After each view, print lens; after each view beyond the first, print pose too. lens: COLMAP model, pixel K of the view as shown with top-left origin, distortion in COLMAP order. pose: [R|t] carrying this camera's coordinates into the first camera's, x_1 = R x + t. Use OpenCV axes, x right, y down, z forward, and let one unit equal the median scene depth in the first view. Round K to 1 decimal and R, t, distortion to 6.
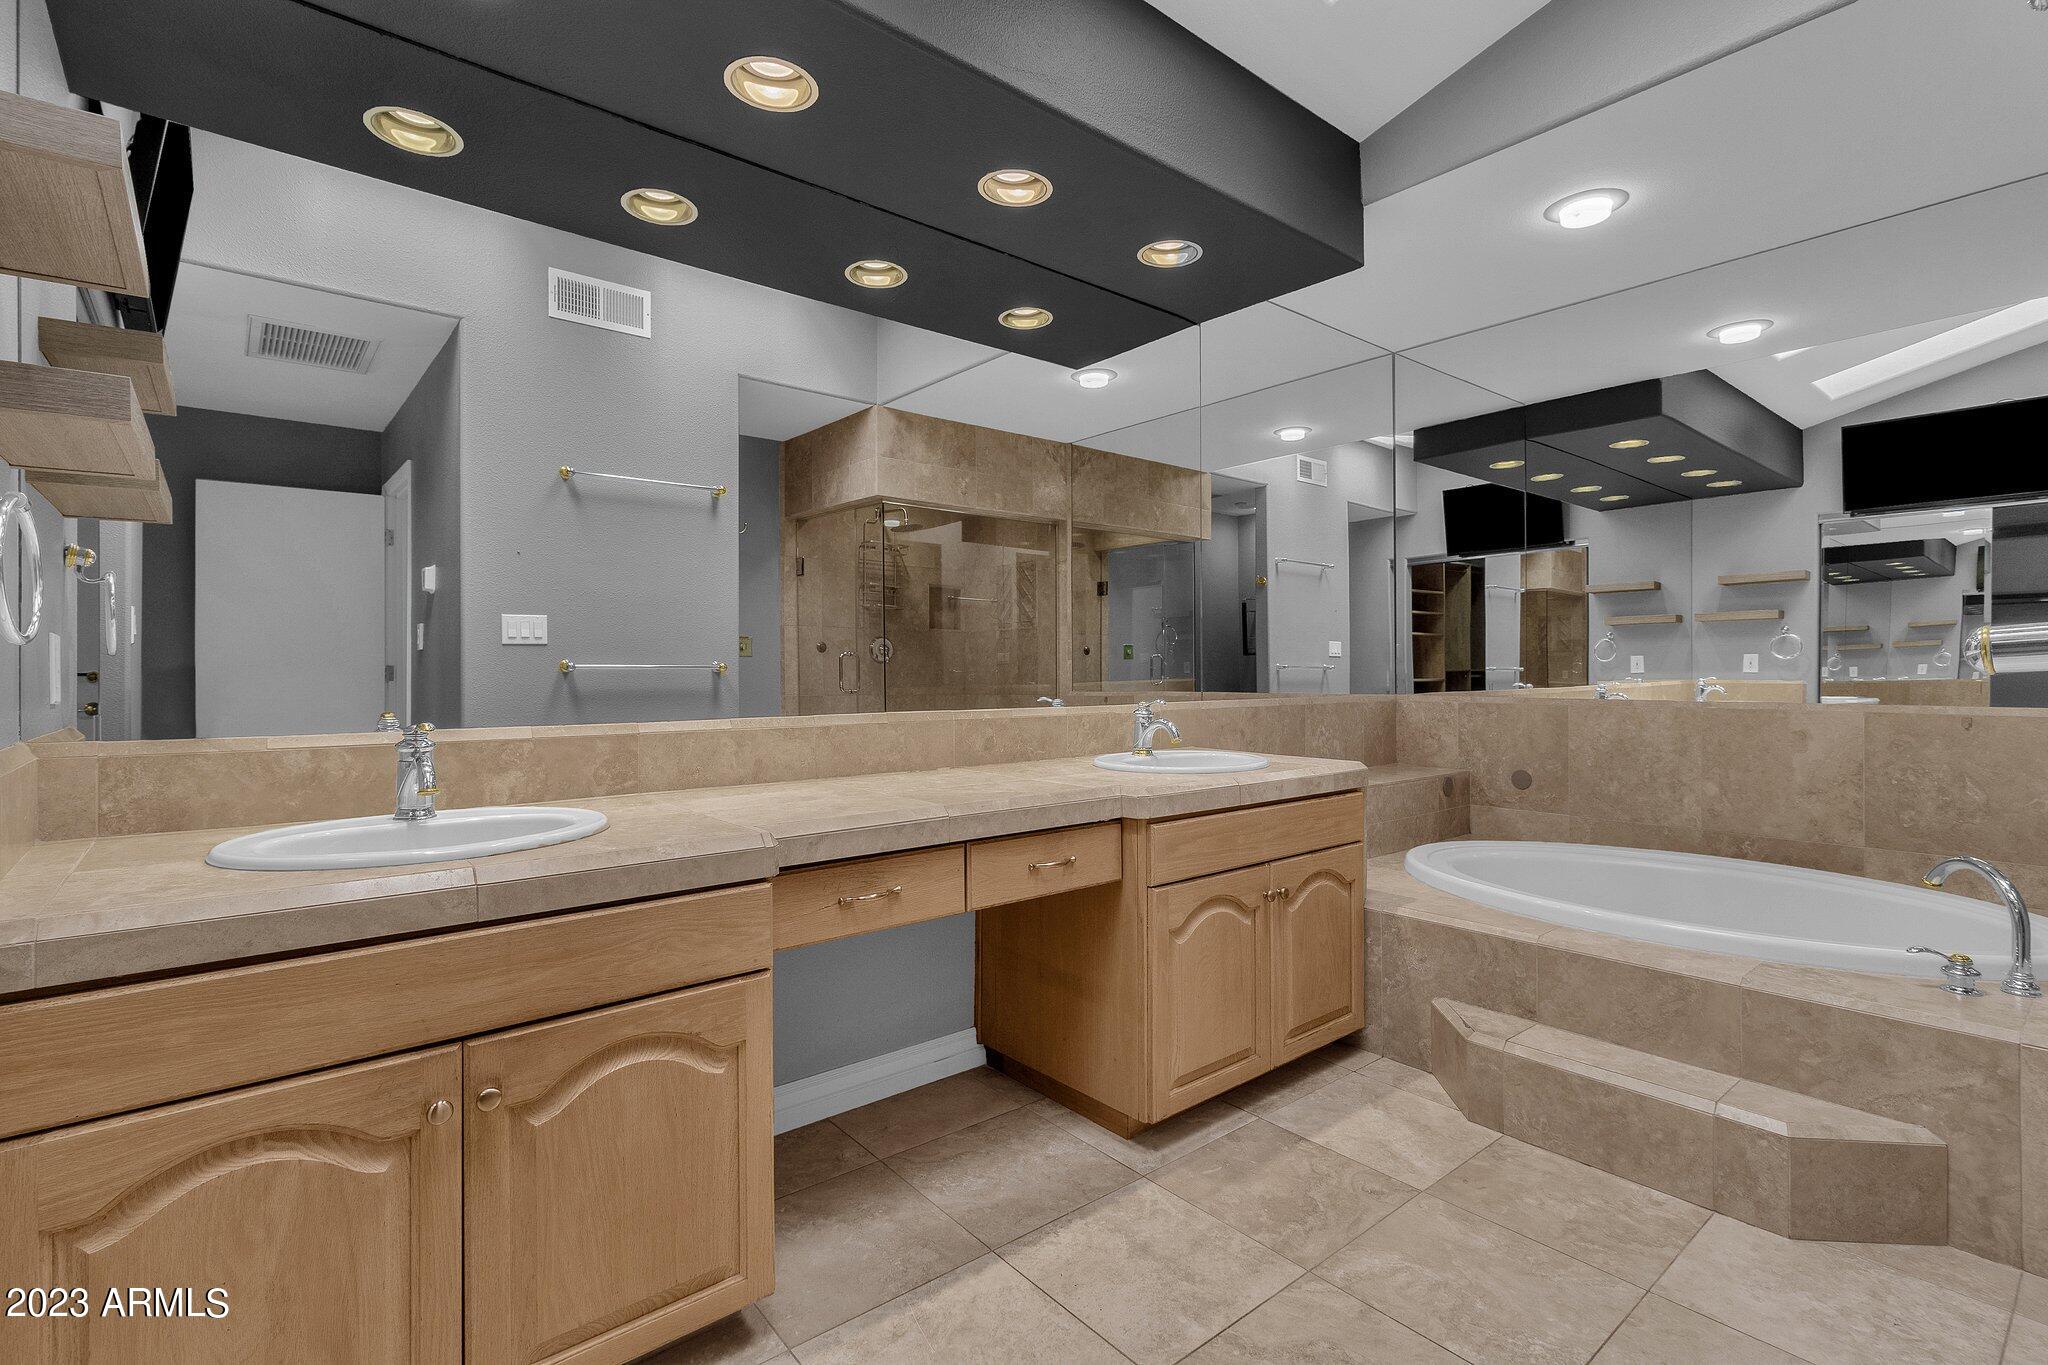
lens RADIAL K [[948.6, 0, 1022.3], [0, 948.6, 677.5], [0, 0, 1]] dist [-0.003142, -0.000427]
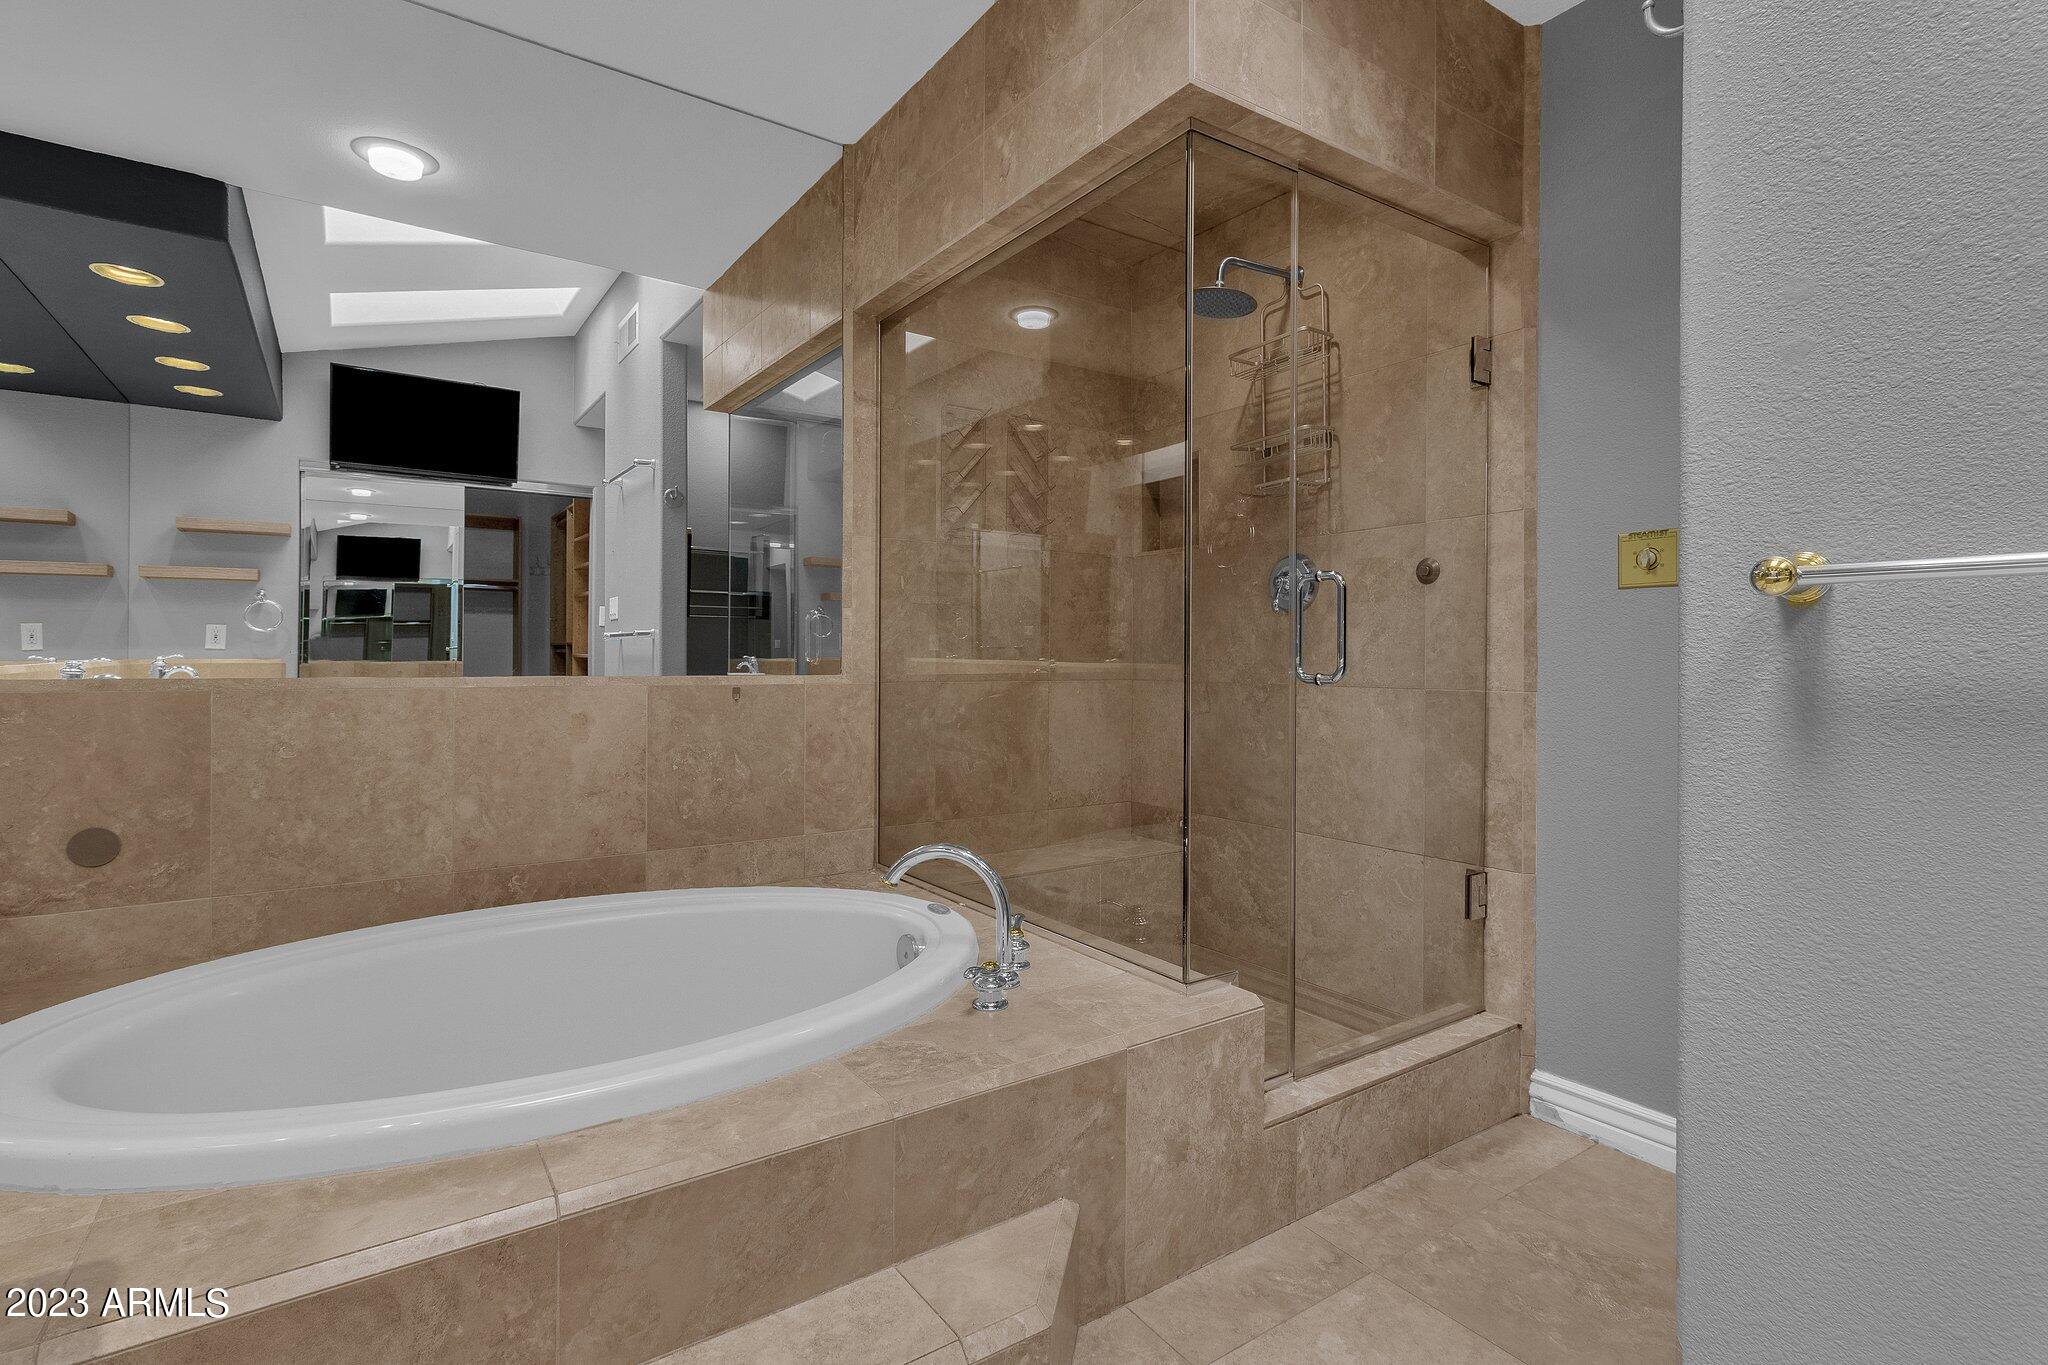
lens RADIAL K [[948.6, 0, 943.6], [0, 948.6, 683.5], [0, 0, 1]] dist [-0.003142, -0.000427]
pose [[0.091848, -0.019738, 0.995577, 0.096033], [0.003160, 0.999804, 0.019530, 0.017897], [-0.995768, 0.001352, 0.091892, 0.599483]]
